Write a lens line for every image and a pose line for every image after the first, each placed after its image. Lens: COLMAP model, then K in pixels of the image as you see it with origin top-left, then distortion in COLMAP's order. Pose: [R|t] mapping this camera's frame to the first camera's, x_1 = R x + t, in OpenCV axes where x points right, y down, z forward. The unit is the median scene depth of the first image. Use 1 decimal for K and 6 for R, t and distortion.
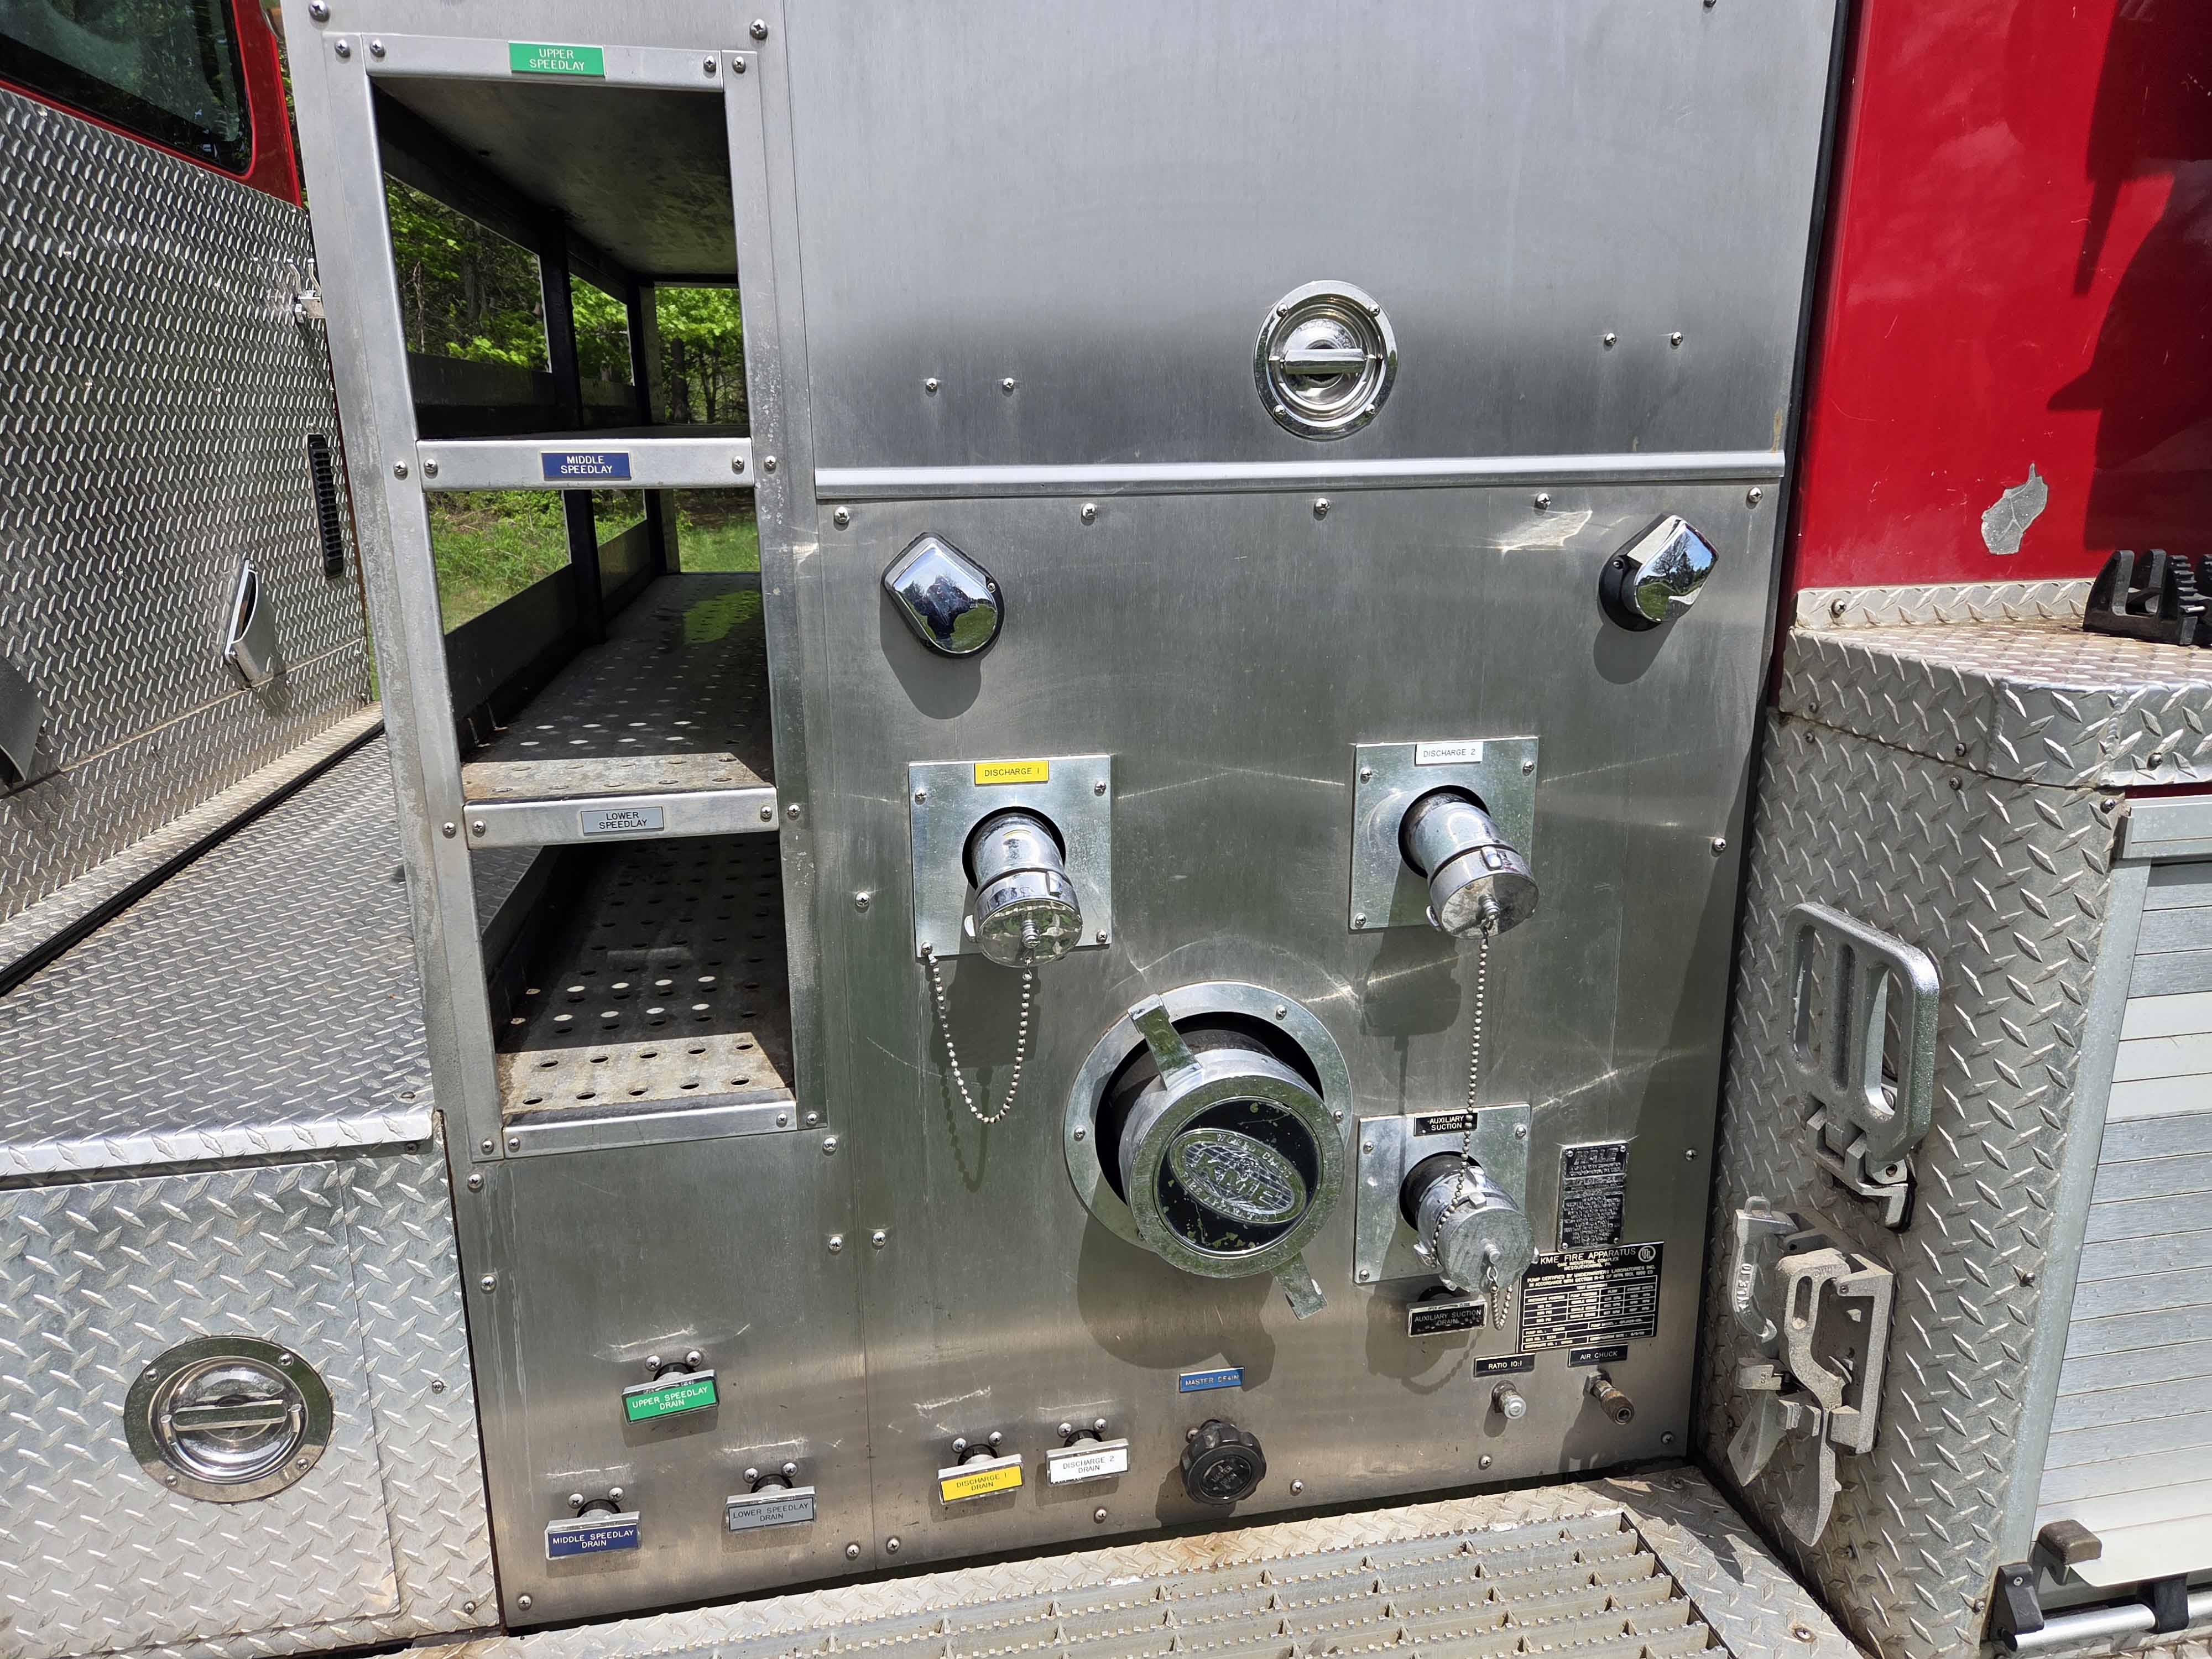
lens RADIAL K [[1440.8, 0, 1113.4], [0, 1440.8, 797.7], [0, 0, 1]] dist [0.075922, -0.057013]
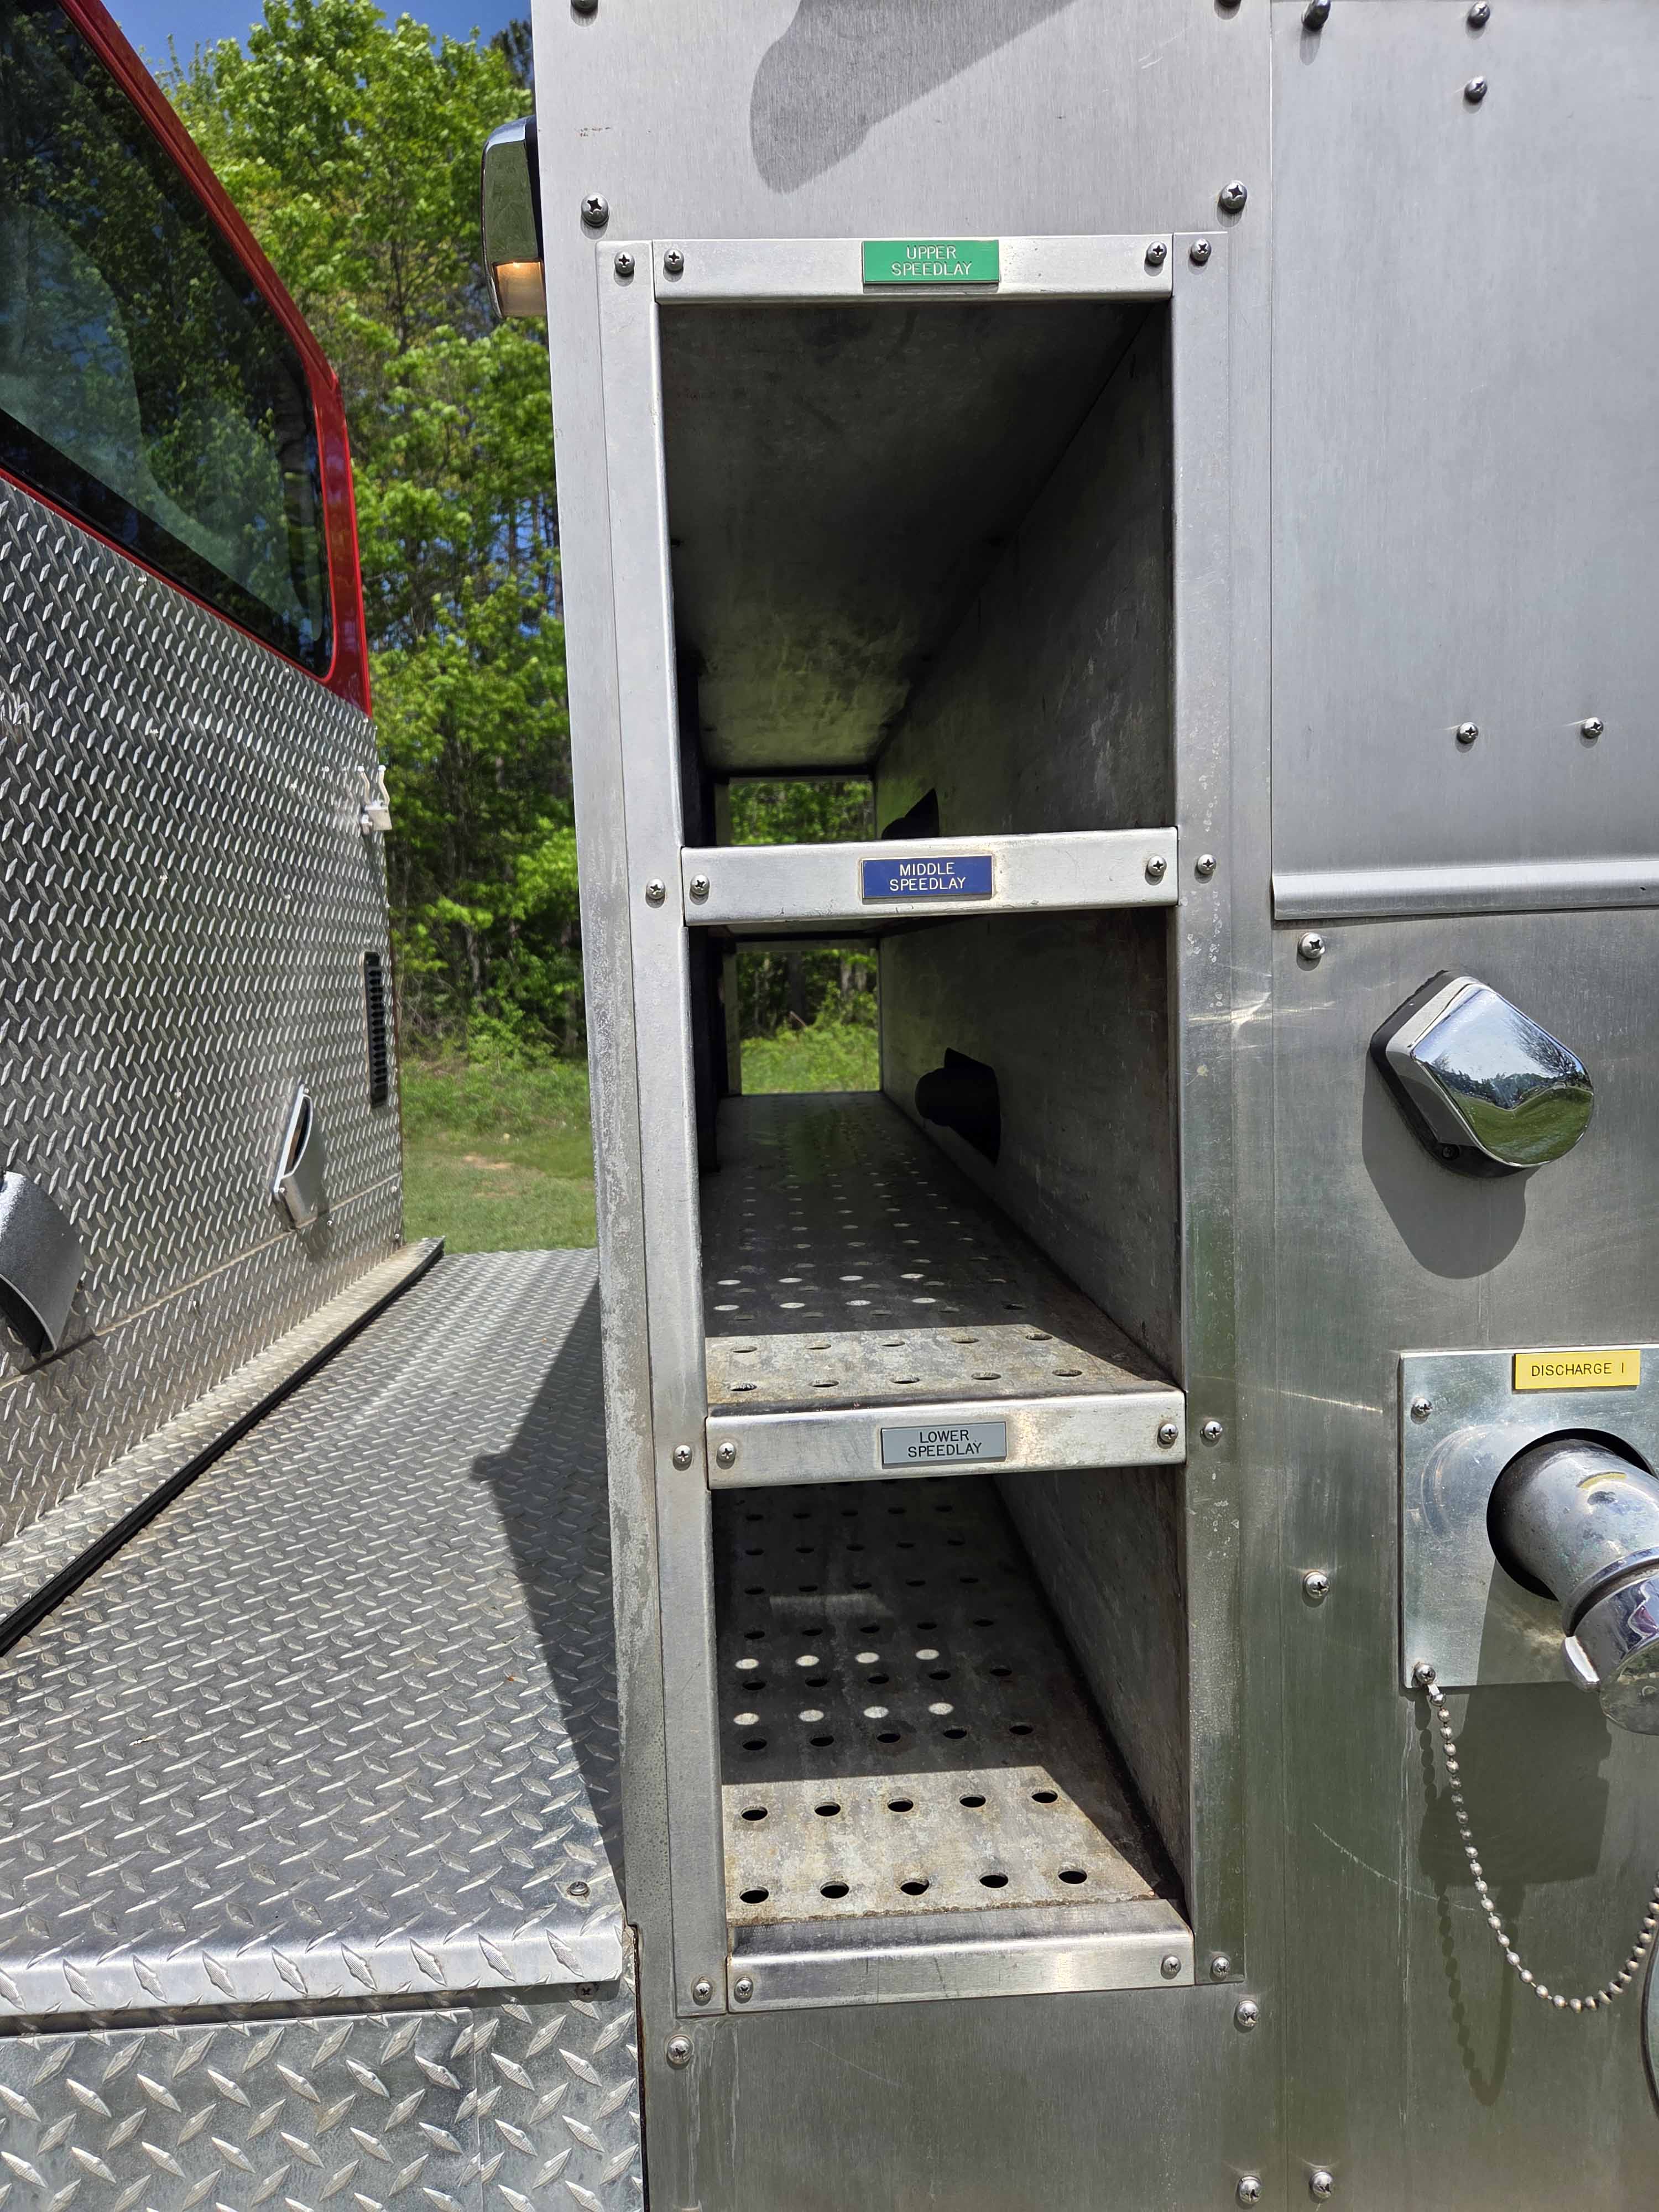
lens RADIAL K [[1439.4, 0, 829.5], [0, 1439.4, 1106.0], [0, 0, 1]] dist [0.063996, -0.047060]
pose [[0.990575, -0.013098, -0.136345, -0.281354], [-0.008559, 0.987553, -0.157053, -0.027153], [0.136705, 0.156740, 0.978133, 0.349574]]
